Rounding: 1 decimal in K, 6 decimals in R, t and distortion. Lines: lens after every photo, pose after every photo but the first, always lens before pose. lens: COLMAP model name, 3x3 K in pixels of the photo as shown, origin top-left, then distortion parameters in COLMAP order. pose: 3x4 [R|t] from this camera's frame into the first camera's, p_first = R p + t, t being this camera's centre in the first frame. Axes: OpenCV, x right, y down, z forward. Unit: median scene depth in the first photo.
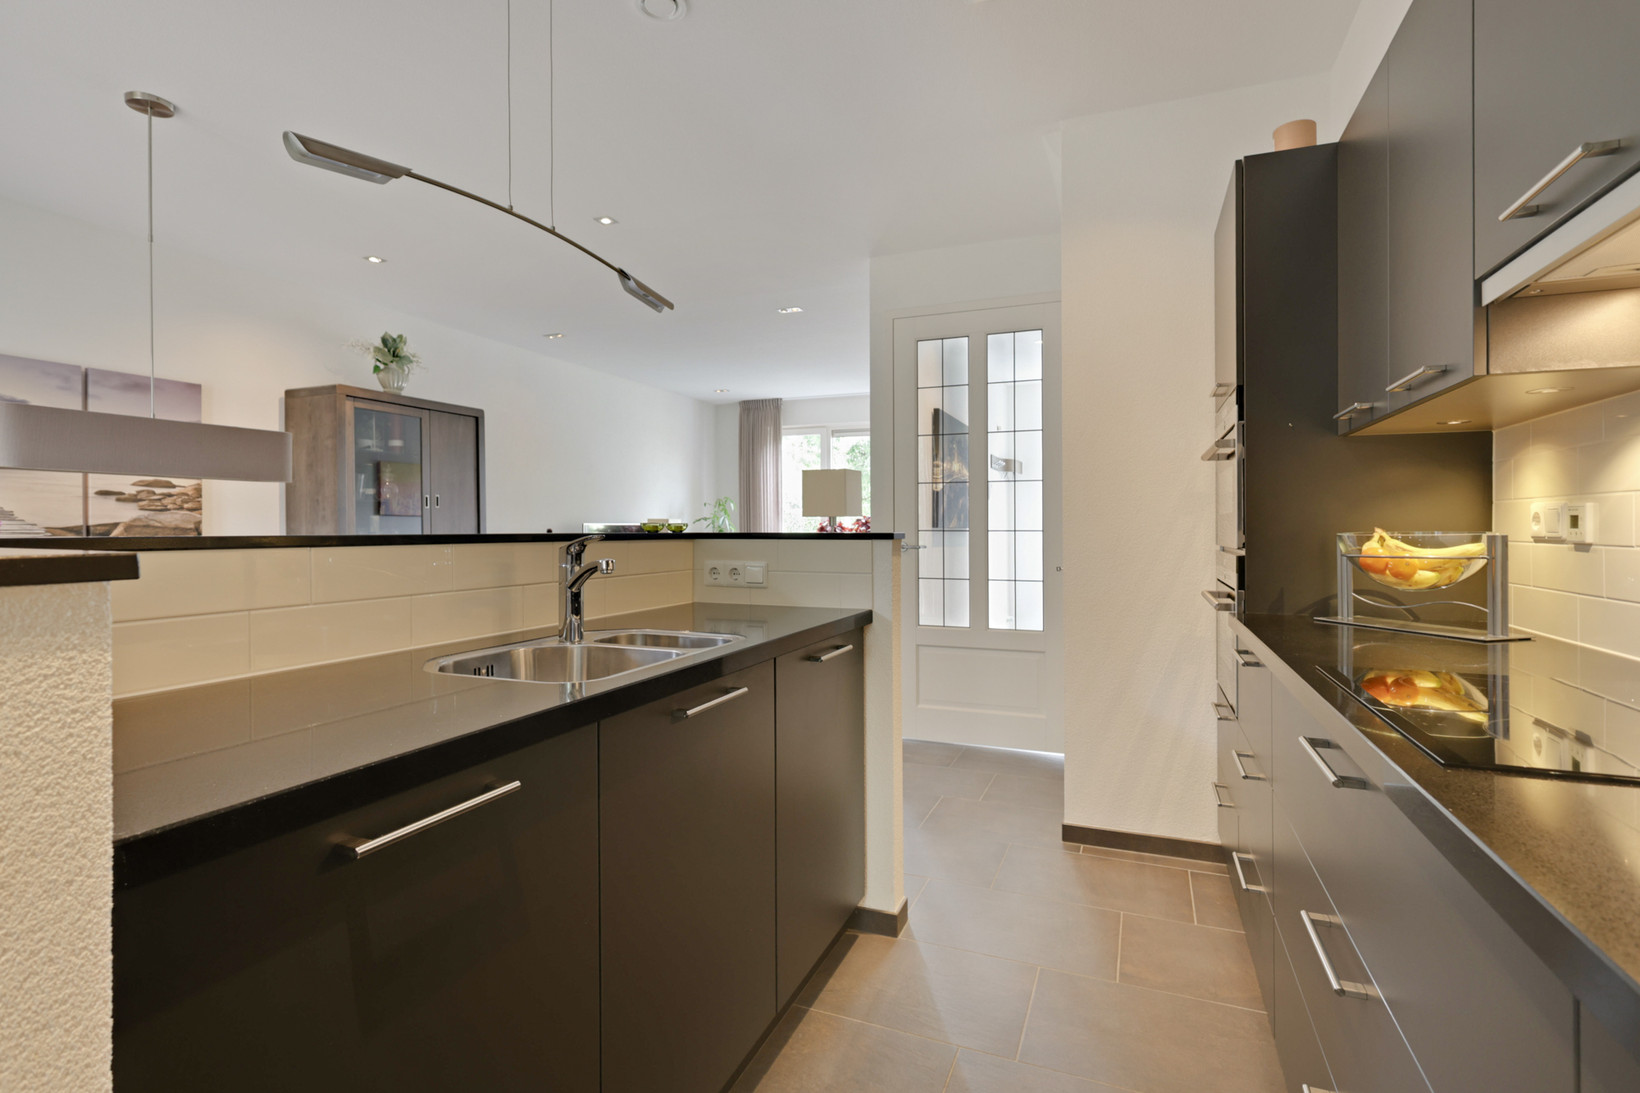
lens RADIAL K [[792.4, 0, 825.5], [0, 792.4, 532.8], [0, 0, 1]] dist [-0.001538, -0.000033]
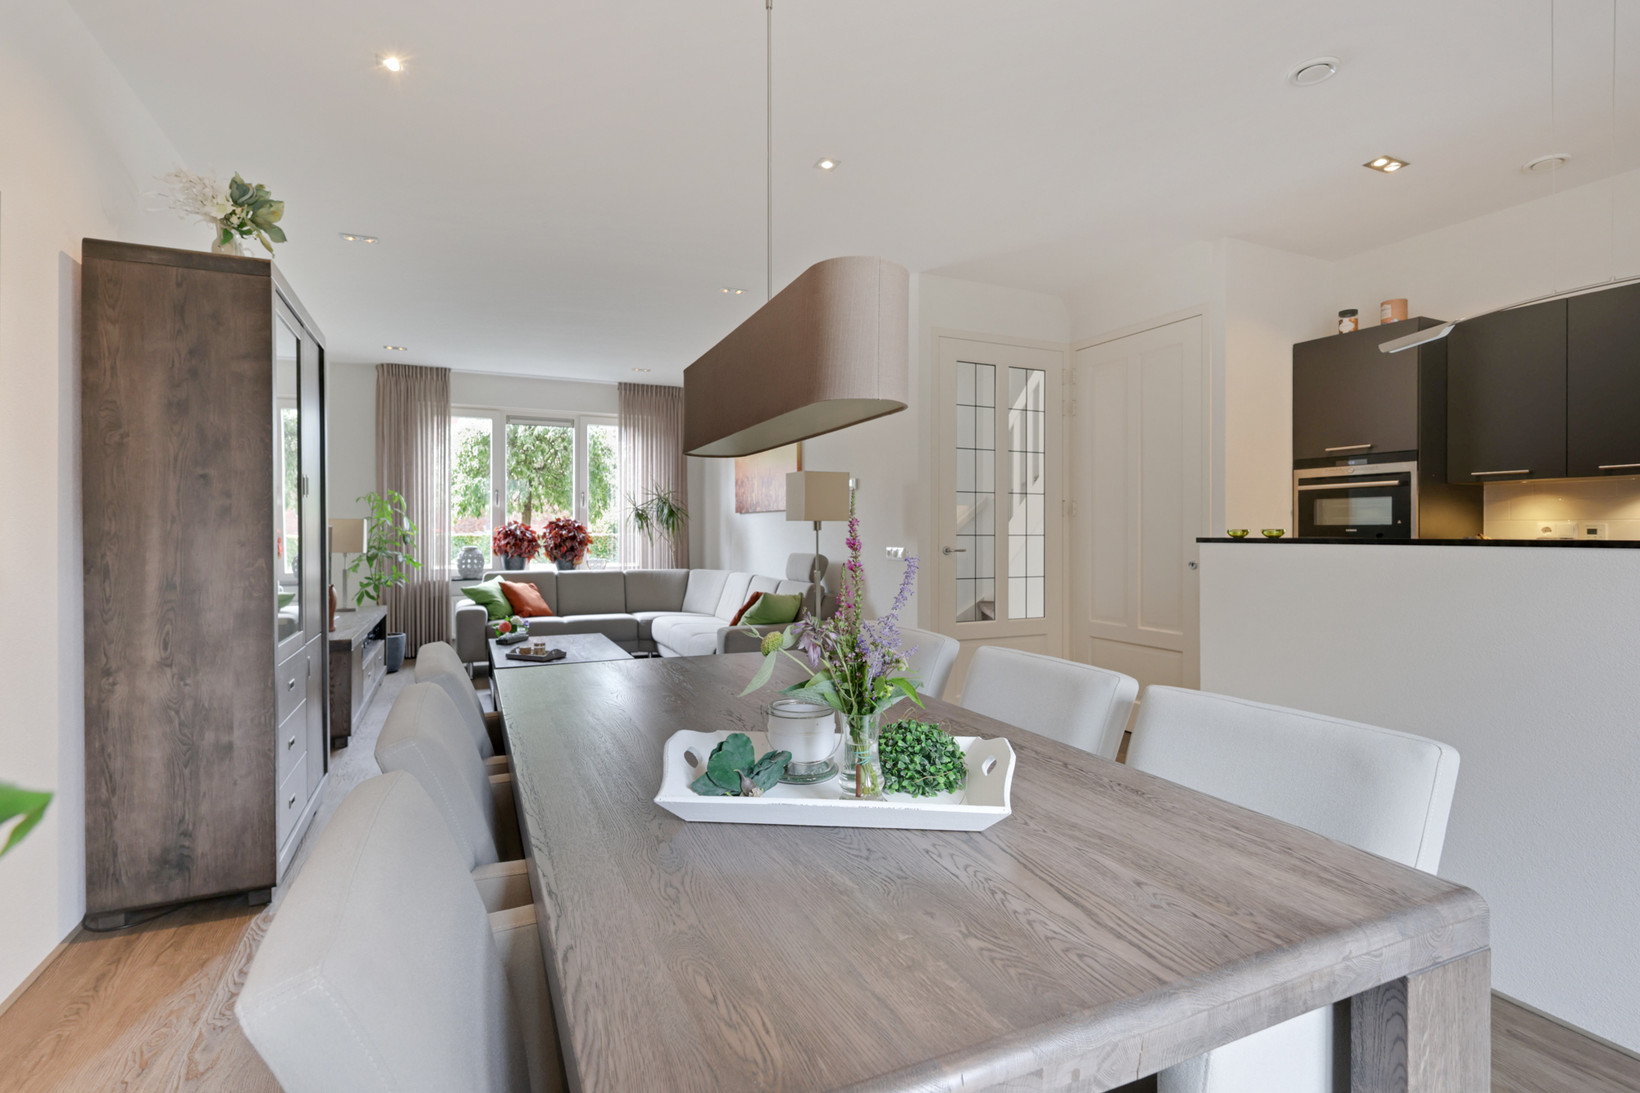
lens RADIAL K [[792.4, 0, 826.7], [0, 792.4, 530.7], [0, 0, 1]] dist [-0.001538, -0.000033]
pose [[0.681939, 0.003832, 0.731399, -0.899609], [0.002502, 0.999968, -0.007572, -0.002052], [-0.731405, 0.006994, 0.681907, 0.440796]]
